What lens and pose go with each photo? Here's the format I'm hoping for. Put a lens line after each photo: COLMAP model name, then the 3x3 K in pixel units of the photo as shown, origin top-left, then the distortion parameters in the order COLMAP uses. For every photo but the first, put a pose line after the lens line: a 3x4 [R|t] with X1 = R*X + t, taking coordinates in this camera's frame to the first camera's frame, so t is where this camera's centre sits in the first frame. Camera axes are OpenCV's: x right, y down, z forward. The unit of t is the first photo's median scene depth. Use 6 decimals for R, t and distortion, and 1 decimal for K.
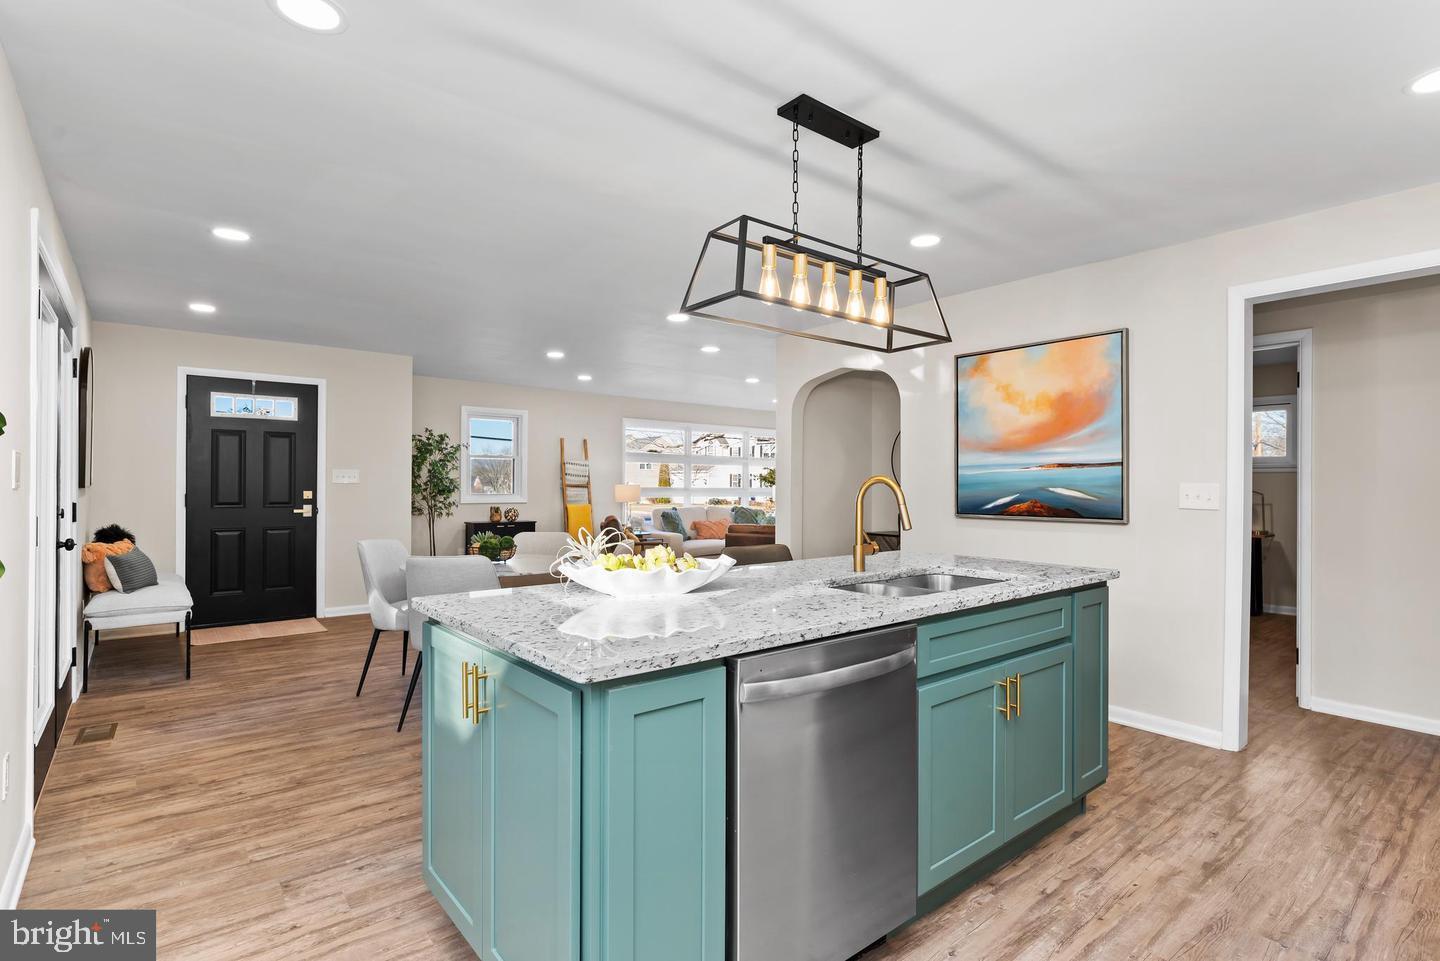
lens RADIAL K [[702.2, 0, 737.4], [0, 702.2, 481.4], [0, 0, 1]] dist [0.000571, -0.000275]
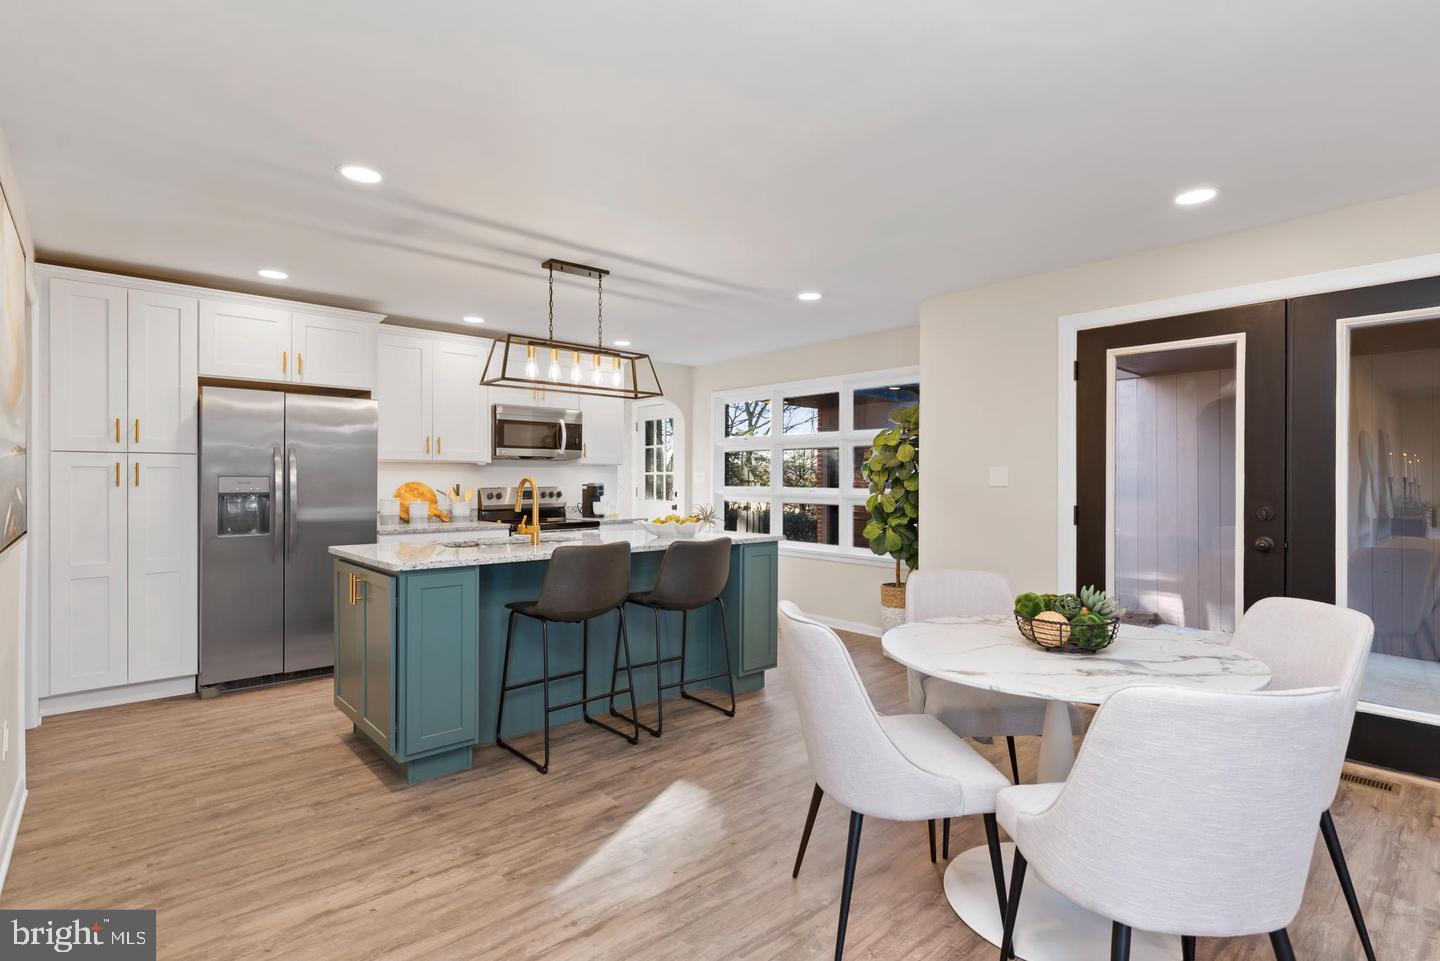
lens RADIAL K [[702.2, 0, 737.4], [0, 702.2, 481.4], [0, 0, 1]] dist [0.000571, -0.000275]
pose [[-0.998854, -0.005968, -0.047489, -0.107651], [-0.005967, 0.999982, -0.000176, 0.000648], [0.047489, 0.000107, -0.998872, 1.632213]]
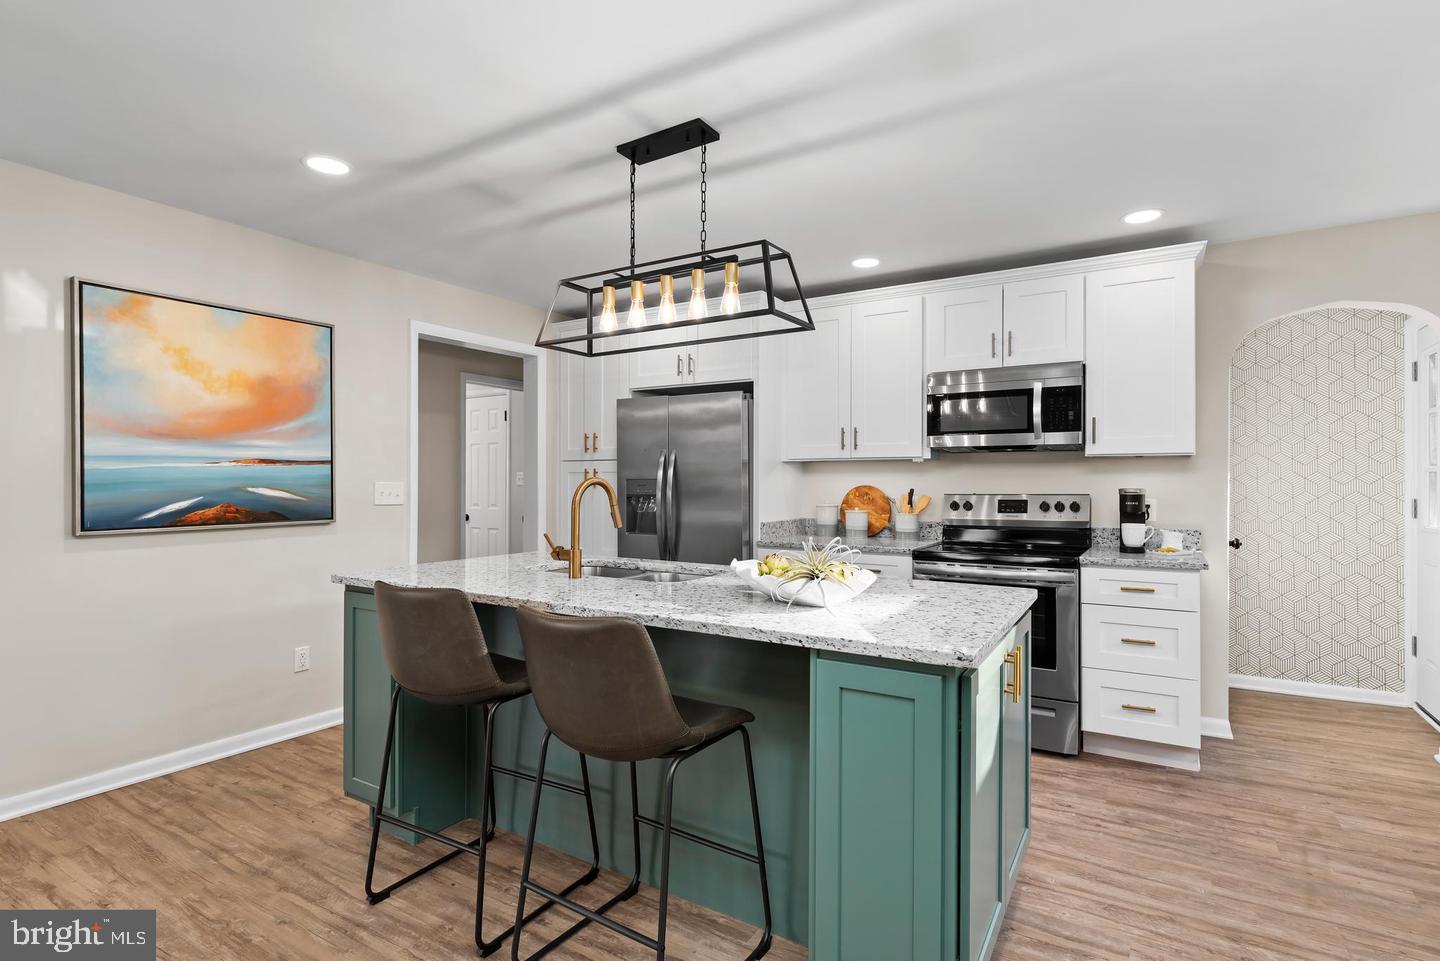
lens RADIAL K [[702.2, 0, 737.4], [0, 702.2, 481.4], [0, 0, 1]] dist [0.000571, -0.000275]
pose [[-0.329229, -0.004179, 0.944241, -0.540897], [-0.004122, 0.999987, 0.002989, -0.003371], [-0.944241, -0.002908, -0.329242, 0.748839]]
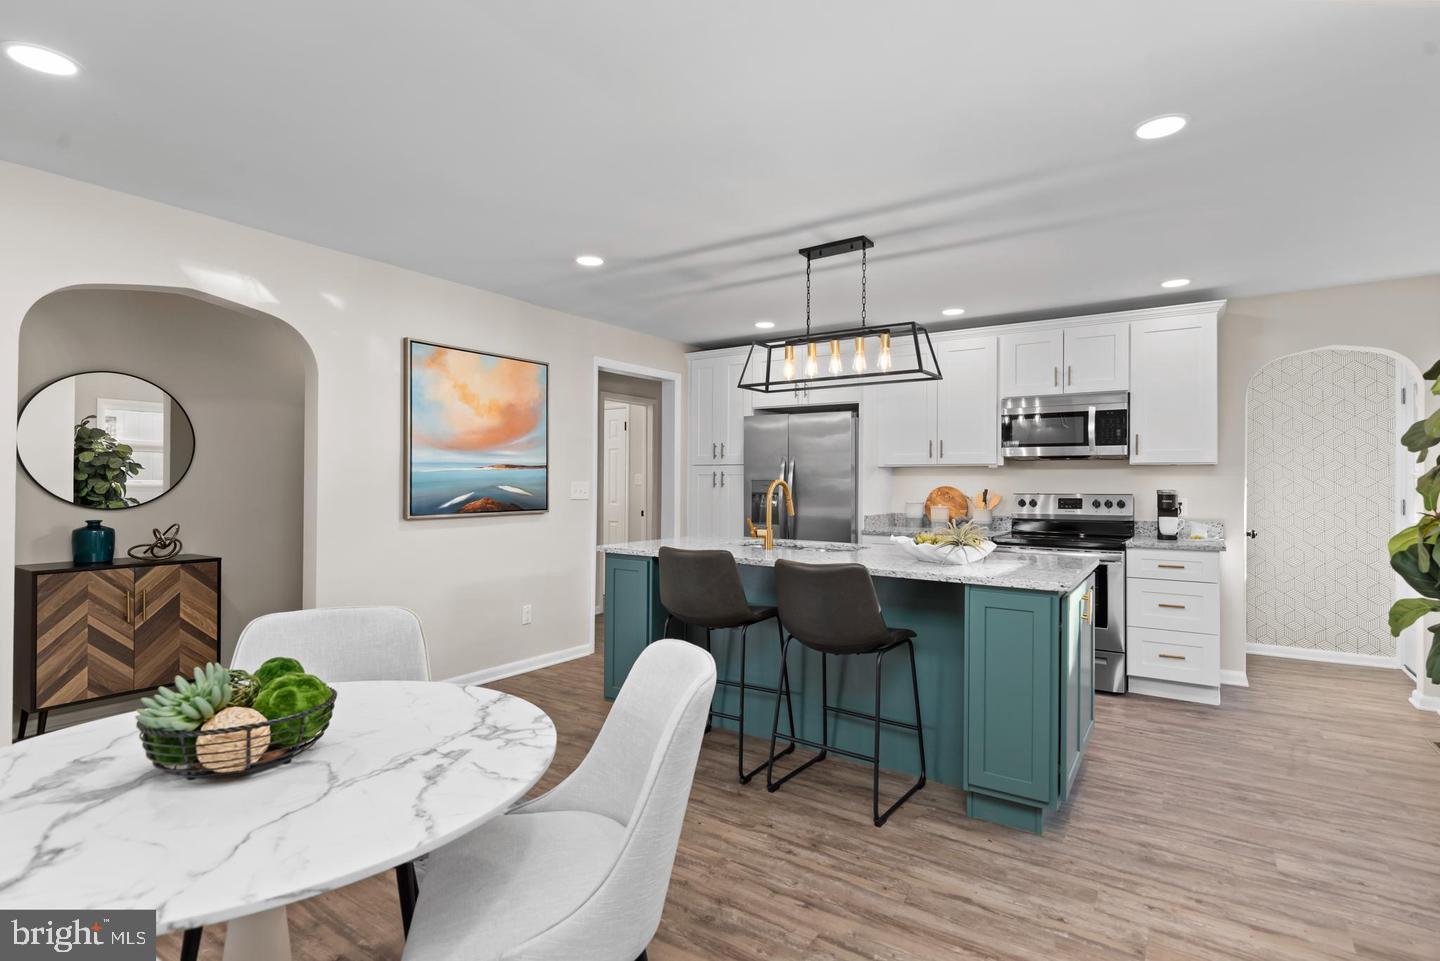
lens RADIAL K [[695.7, 0, 740.3], [0, 695.7, 477.7], [0, 0, 1]] dist [0.003152, 0.000099]
pose [[-0.289569, 0.000075, 0.957157, -0.751488], [-0.008623, 0.999959, -0.002687, -0.004241], [-0.957118, -0.009032, -0.289556, 0.979668]]
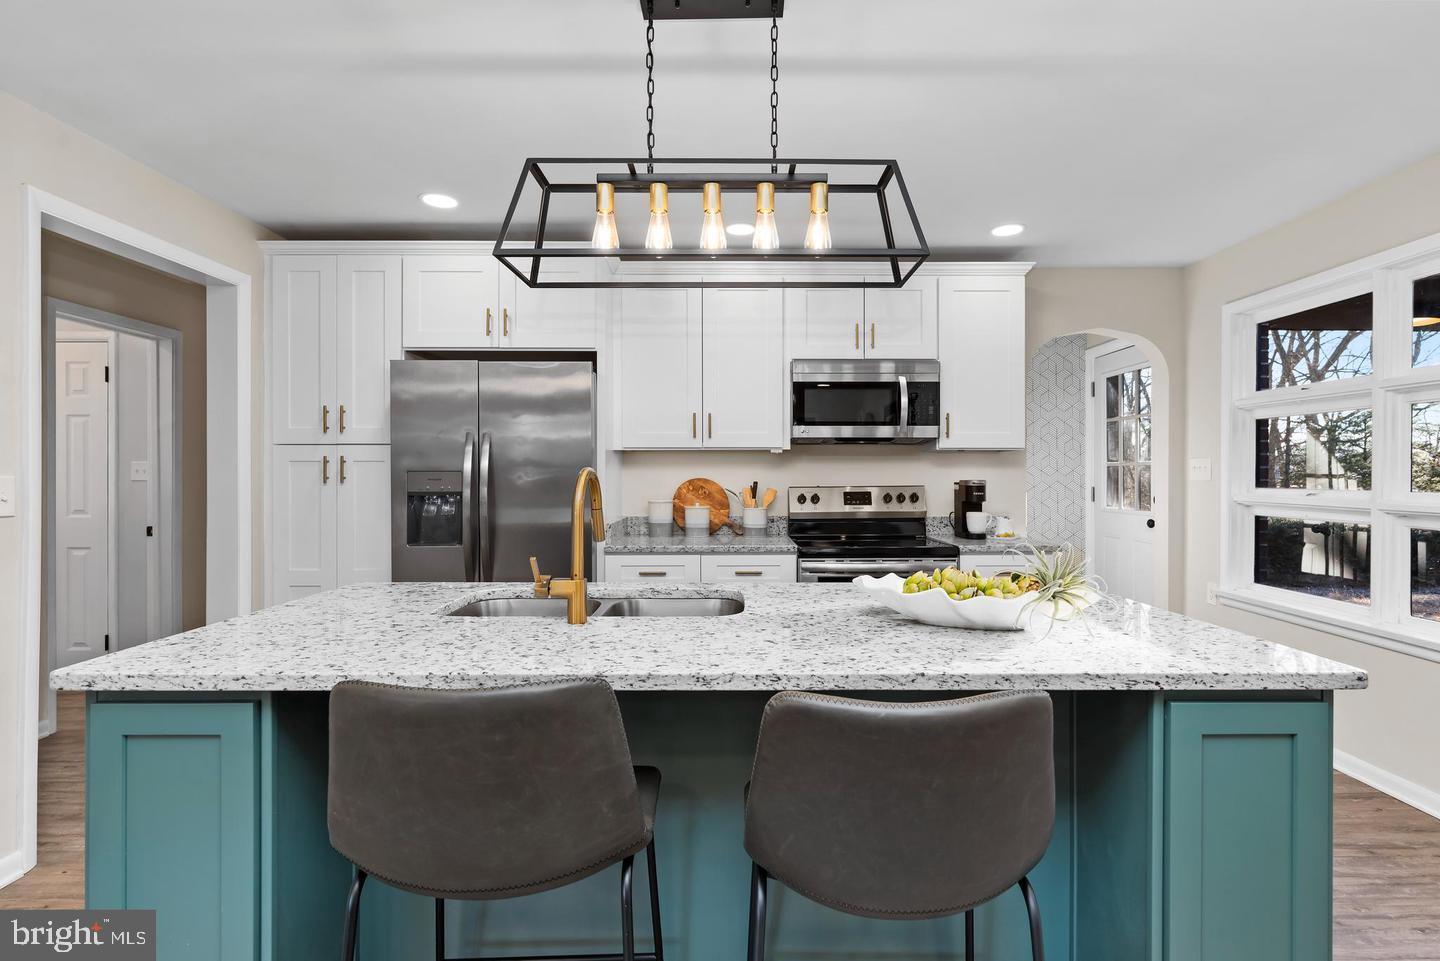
lens RADIAL K [[697.1, 0, 734.2], [0, 697.1, 473.3], [0, 0, 1]] dist [-0.000708, -0.000202]
pose [[-0.771338, -0.002612, 0.636420, -0.217443], [-0.004037, 0.999992, -0.000789, -0.000983], [-0.636413, -0.003177, -0.771342, 0.936839]]
